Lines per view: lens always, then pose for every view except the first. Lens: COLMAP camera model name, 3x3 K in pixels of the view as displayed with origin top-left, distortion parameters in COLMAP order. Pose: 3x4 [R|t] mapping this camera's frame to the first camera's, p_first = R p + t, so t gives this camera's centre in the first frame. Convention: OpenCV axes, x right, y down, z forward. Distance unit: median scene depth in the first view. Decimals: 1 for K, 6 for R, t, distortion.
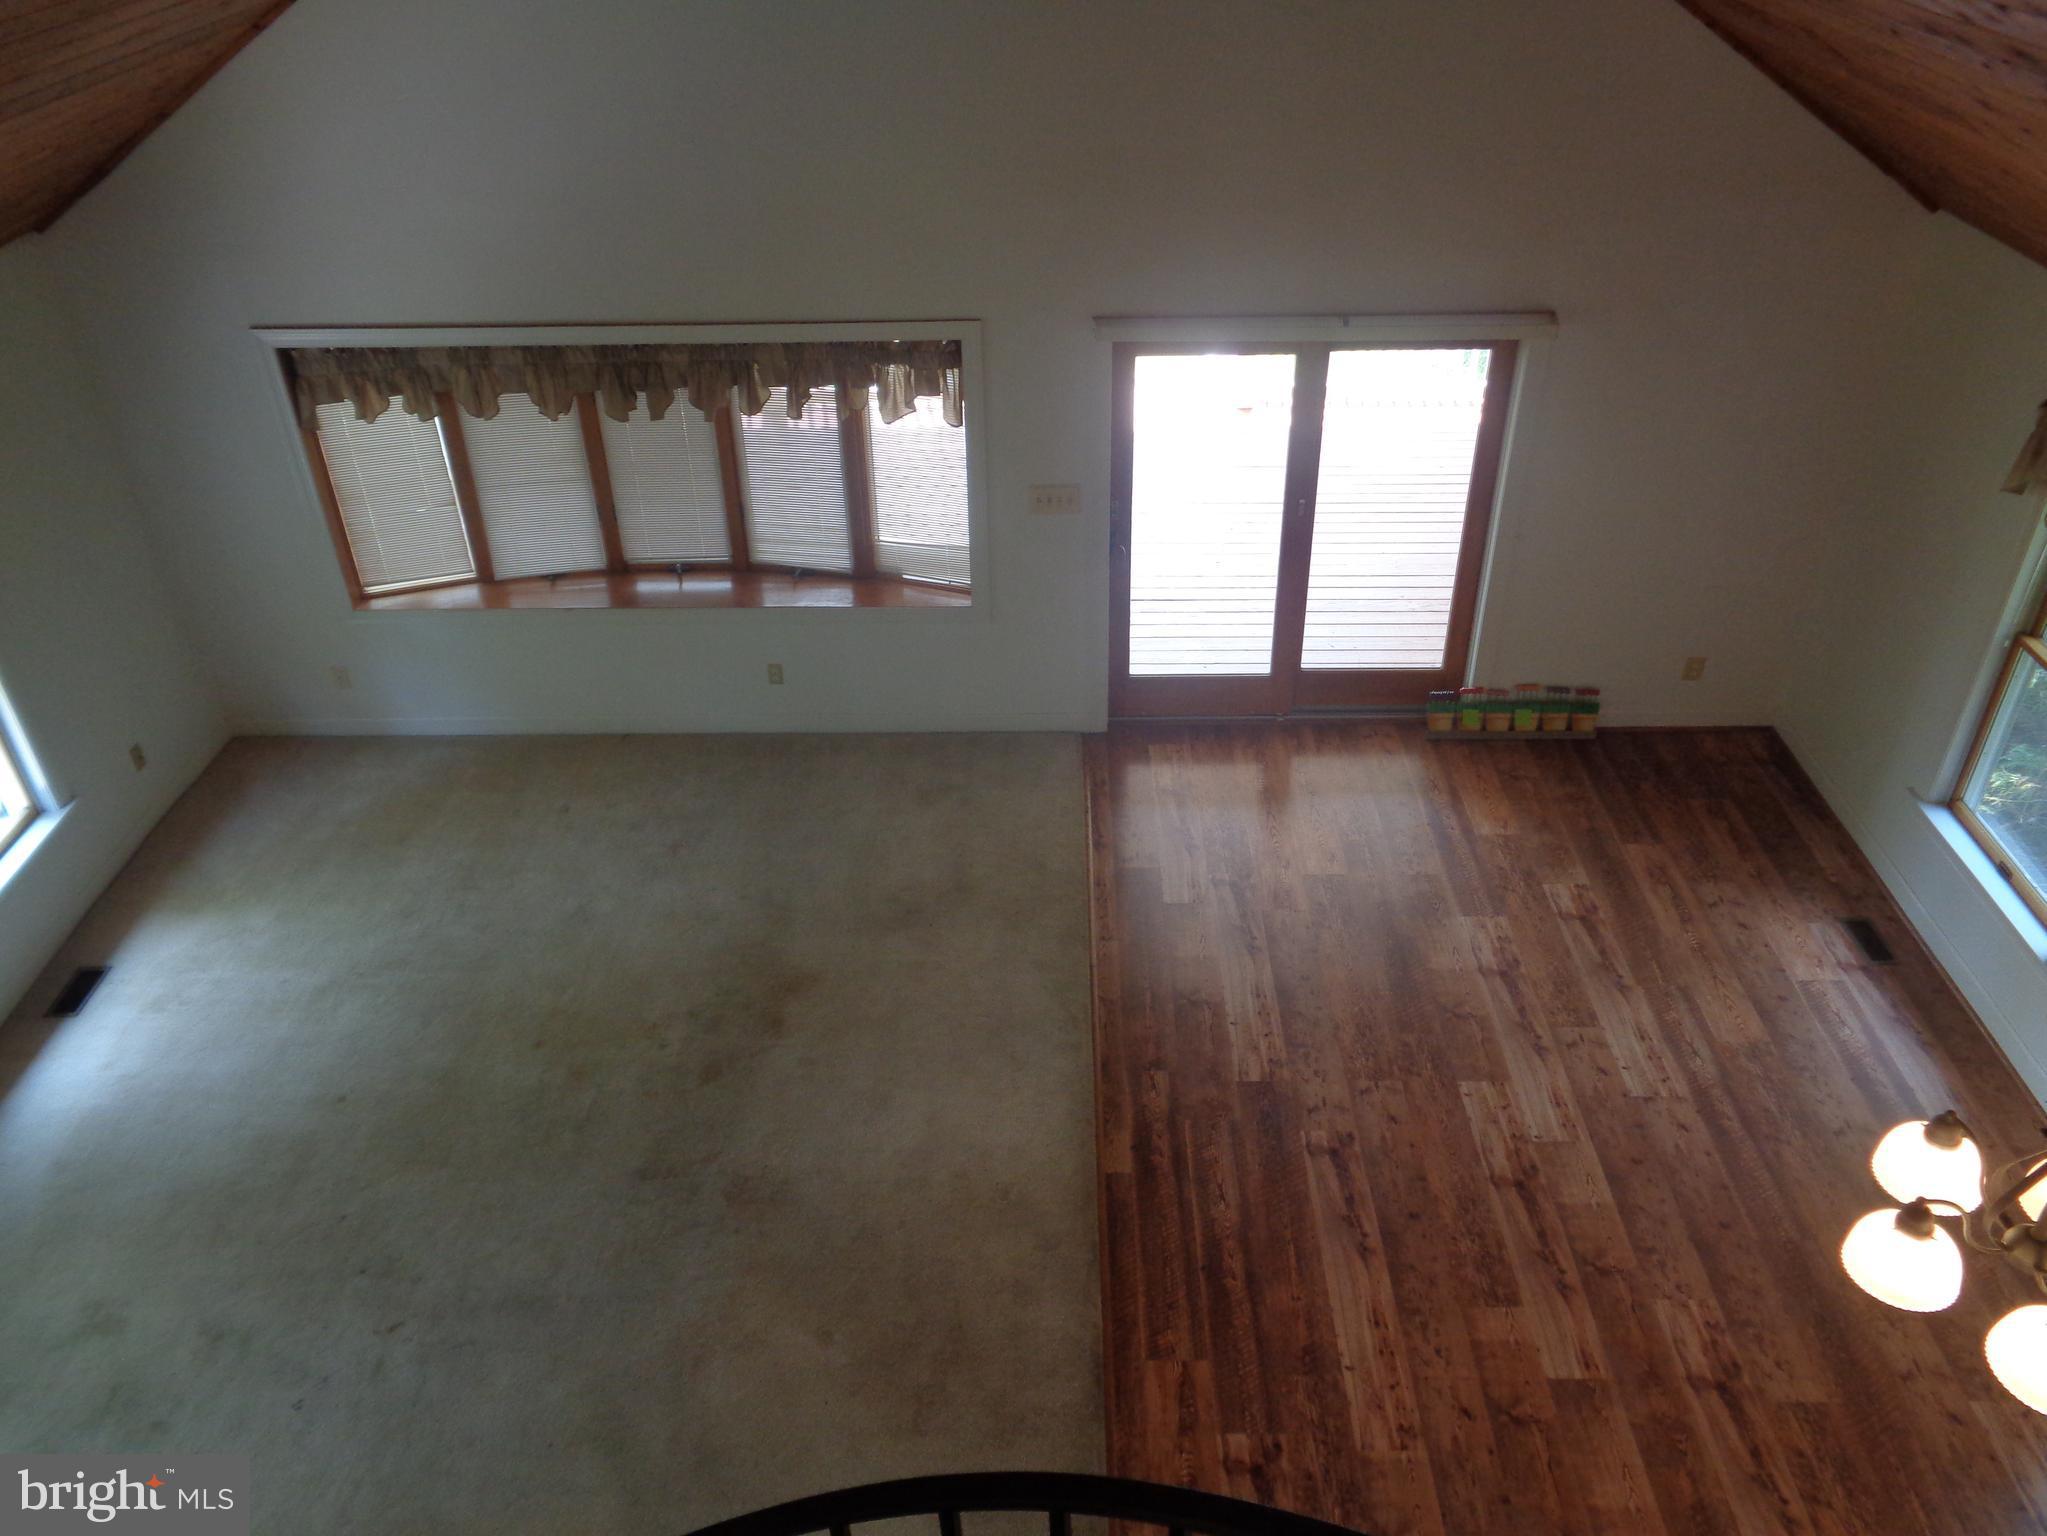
lens RADIAL K [[1551.8, 0, 1032.7], [0, 1551.8, 763.9], [0, 0, 1]] dist [-0.003073, -0.000402]
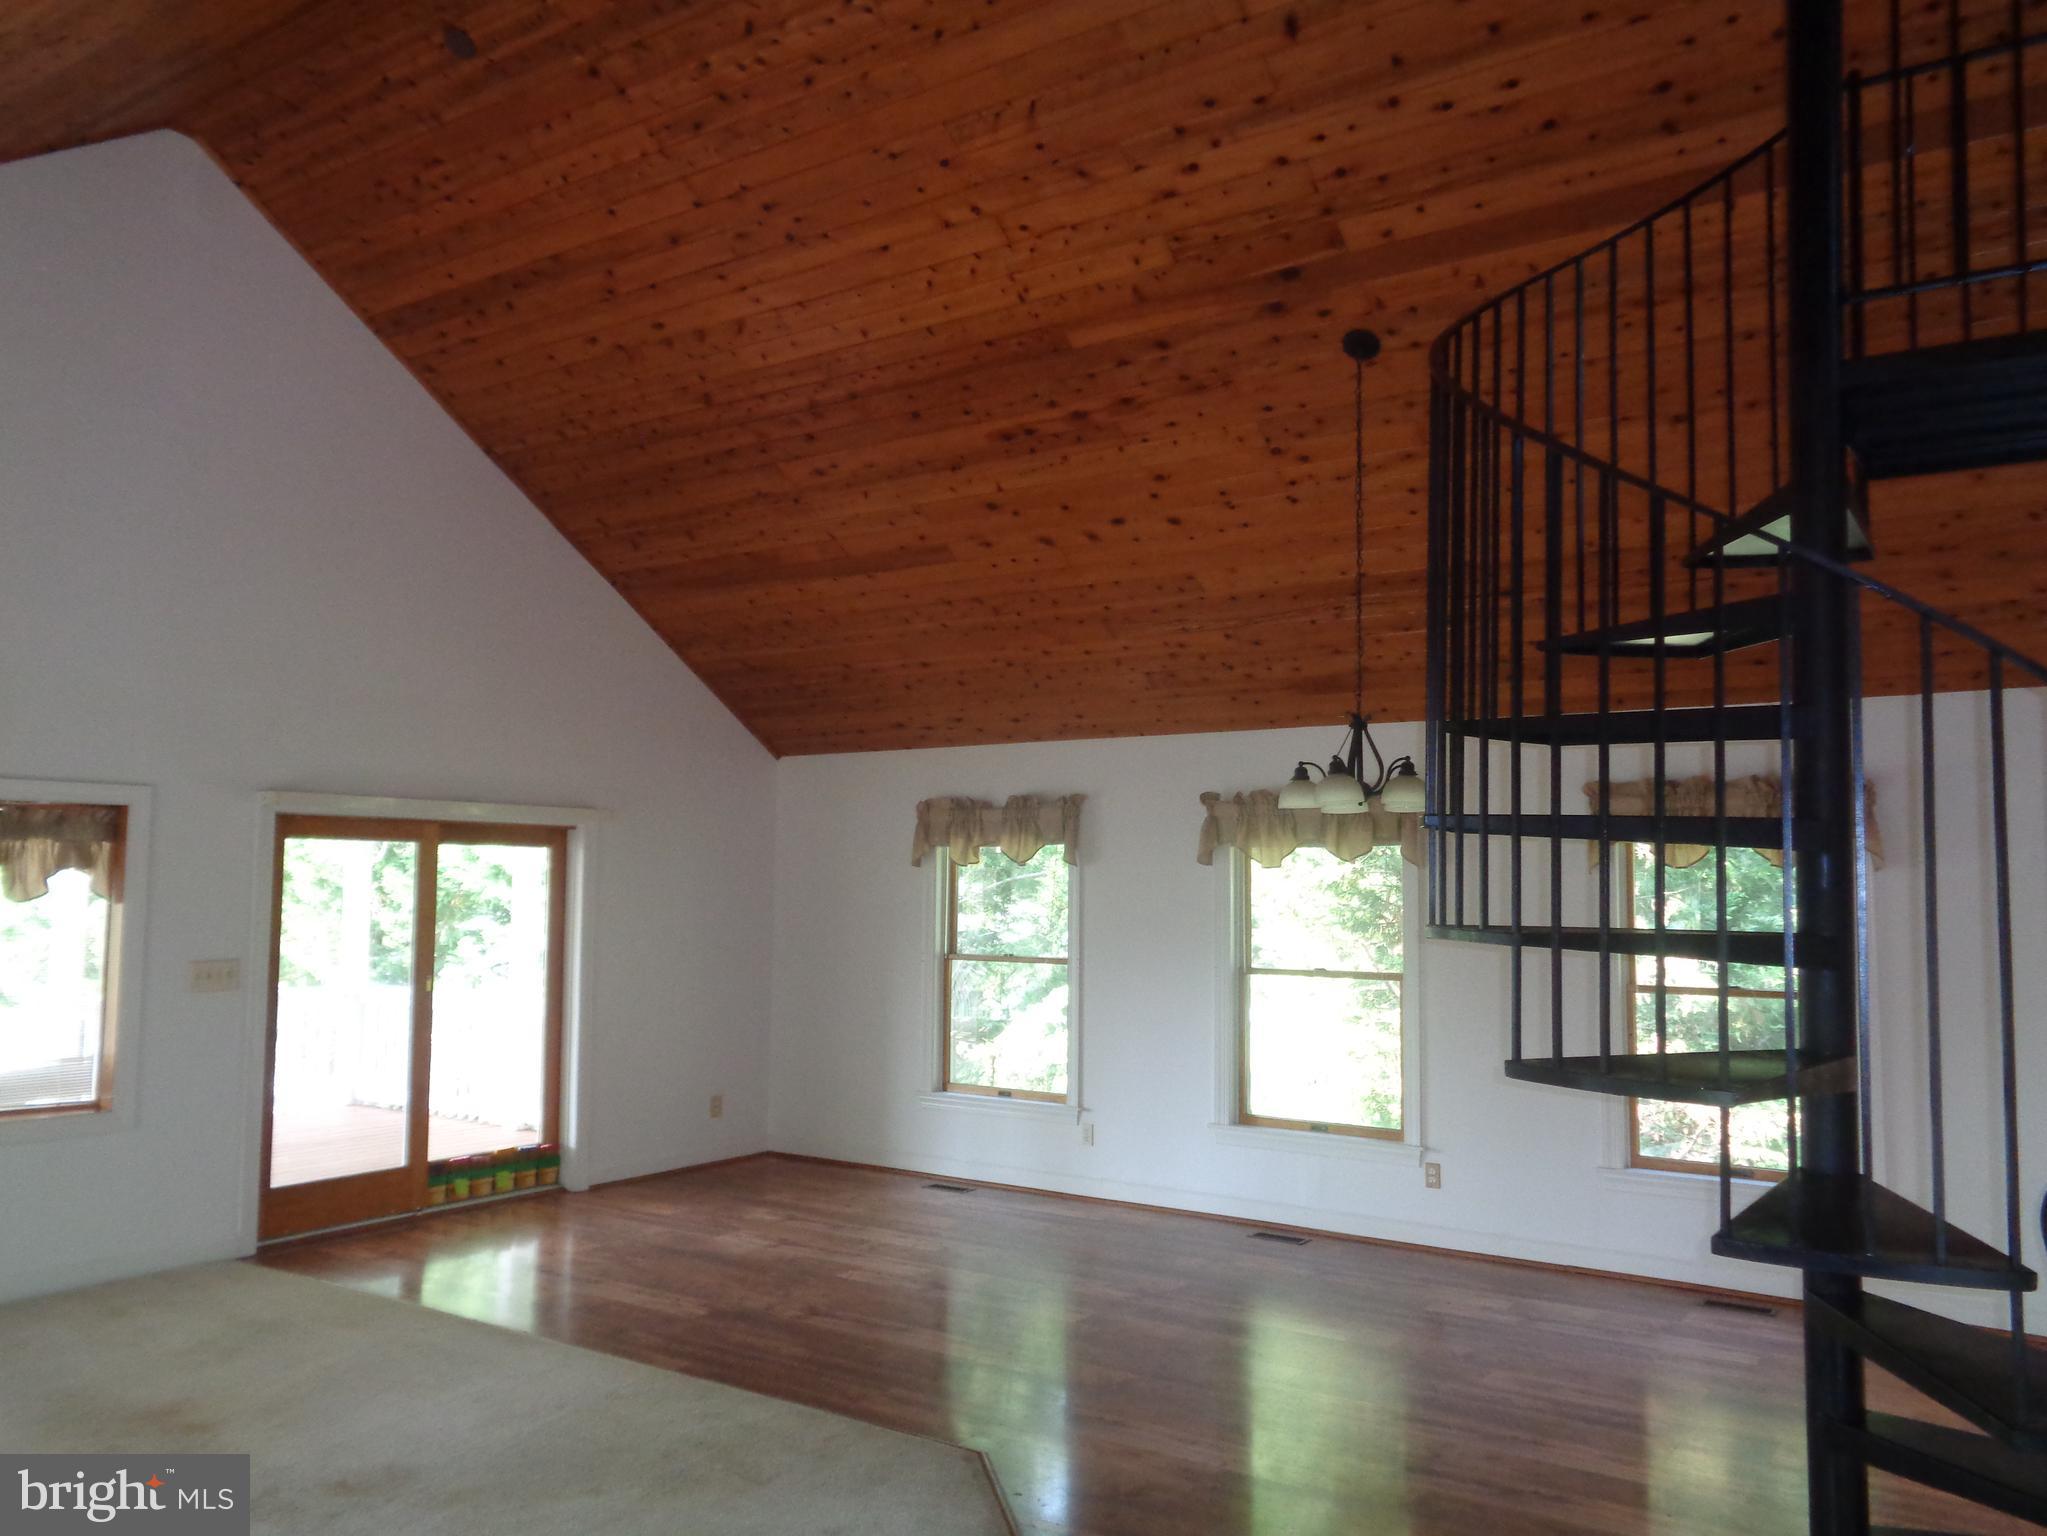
lens RADIAL K [[1564.5, 0, 1021.2], [0, 1564.5, 788.2], [0, 0, 1]] dist [-0.002961, -0.002000]
pose [[0.563696, 0.068825, 0.823110, -0.527121], [0.463117, 0.798814, -0.383953, 0.355824], [-0.683937, 0.597628, 0.418414, 0.168694]]
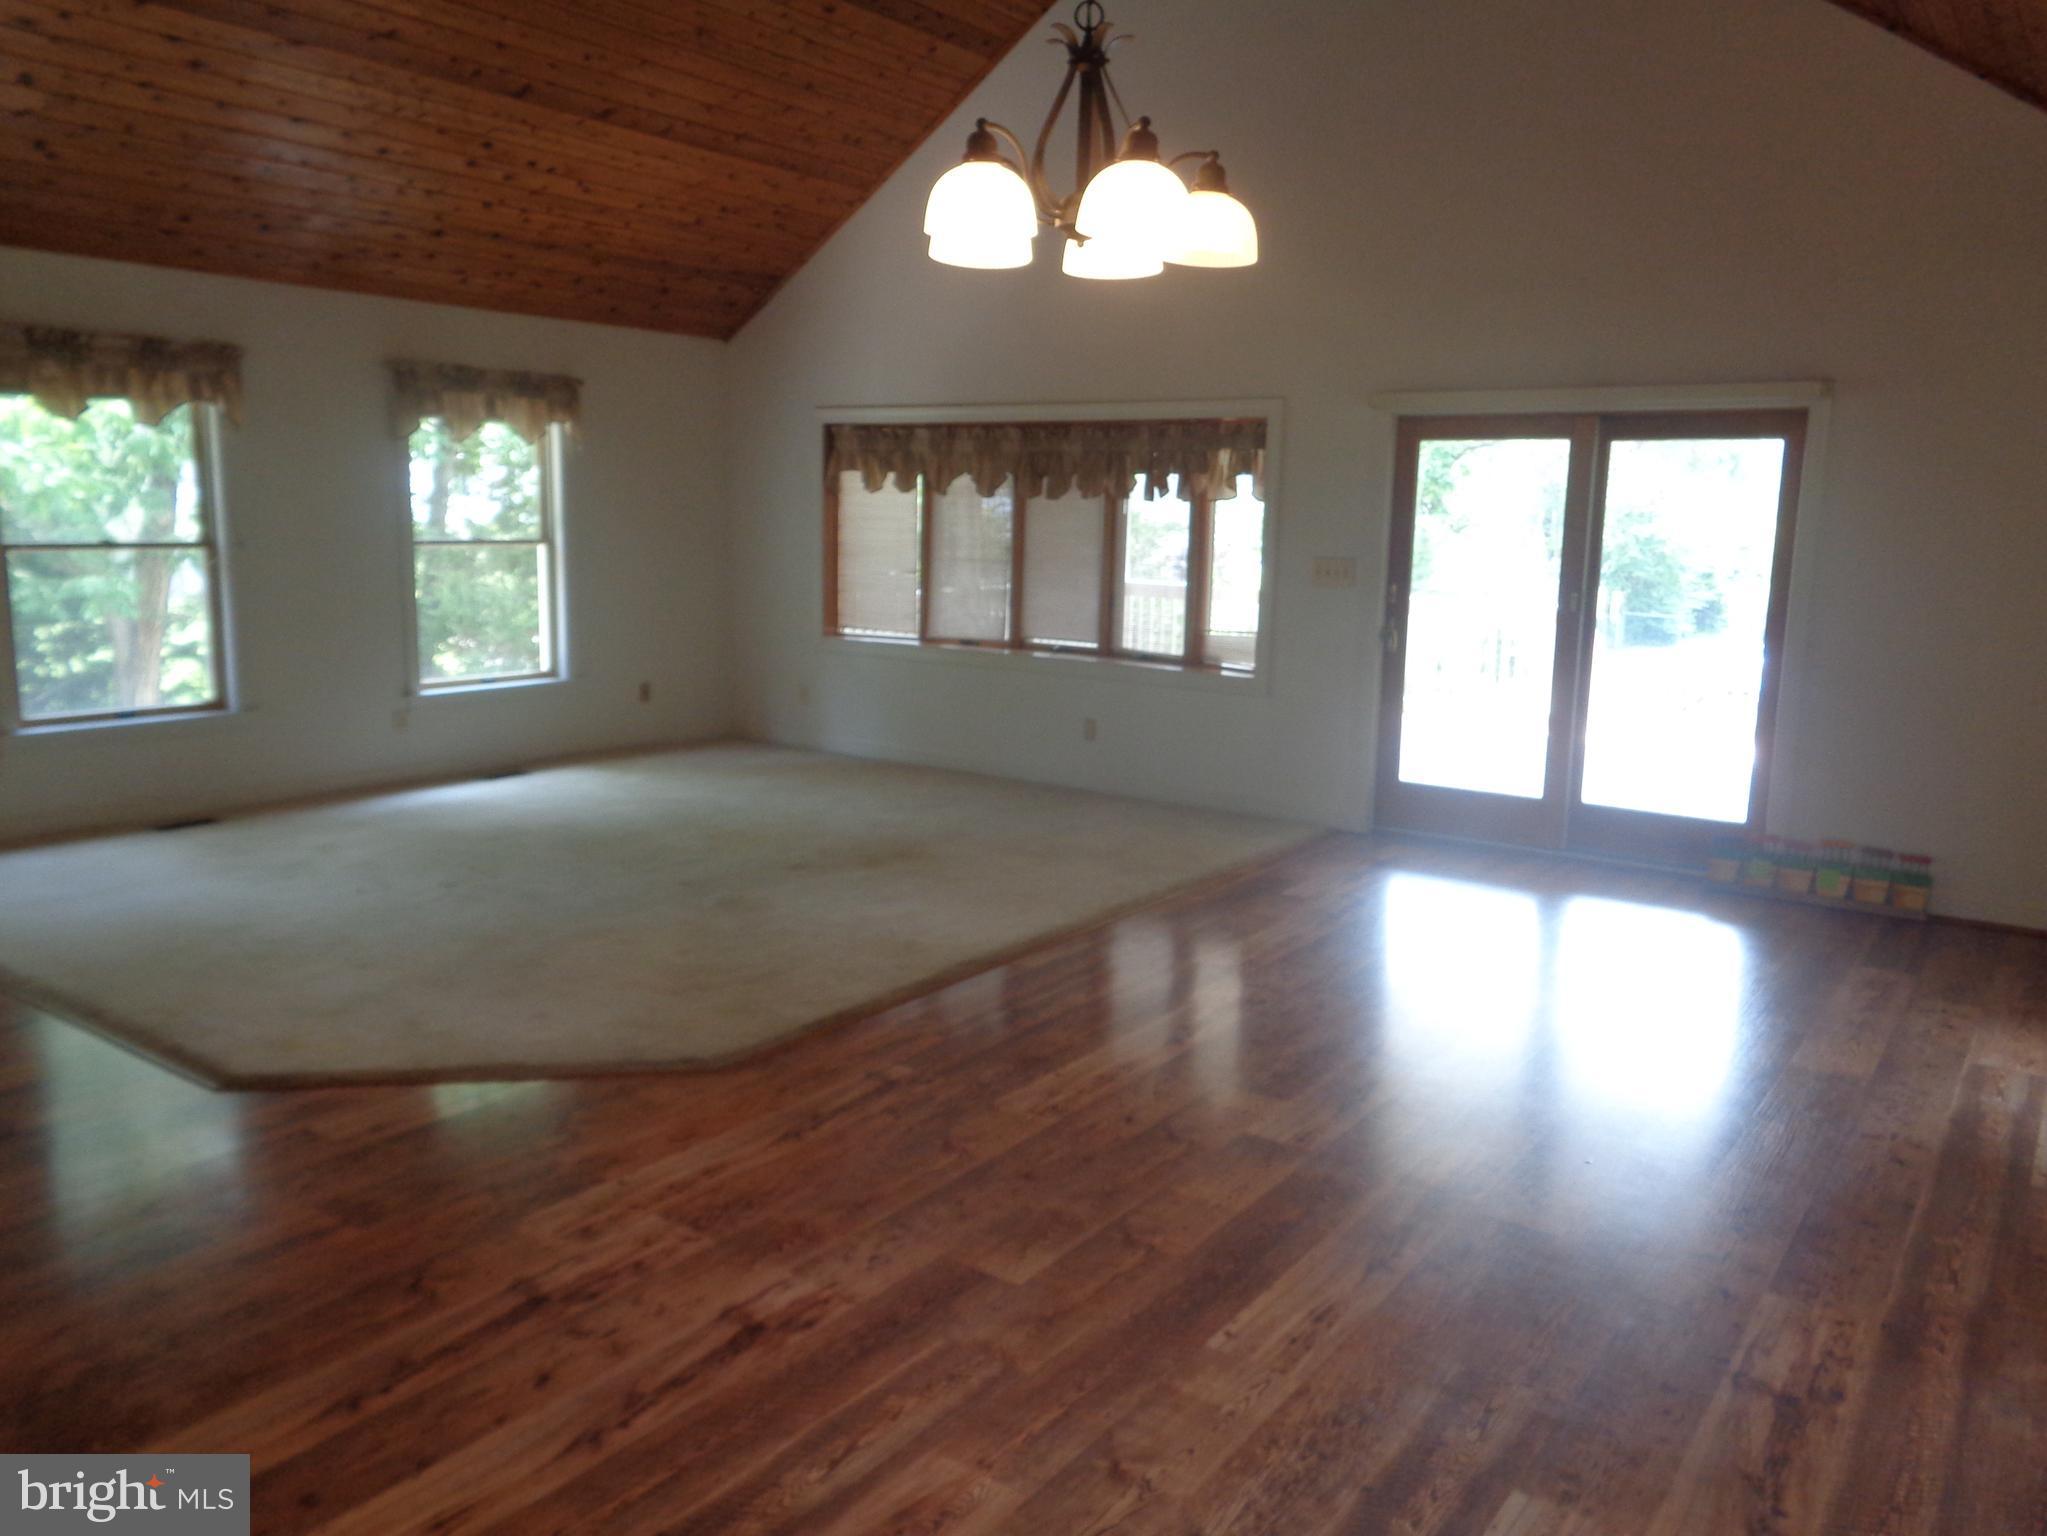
lens RADIAL K [[1547.0, 0, 1023.5], [0, 1547.0, 768.0], [0, 0, 1]] dist [0.015150, -0.000557]
pose [[0.813962, 0.129886, -0.566211, 0.467762], [-0.358908, 0.878847, -0.314347, 0.363283], [0.456784, 0.459084, 0.761965, 0.156886]]
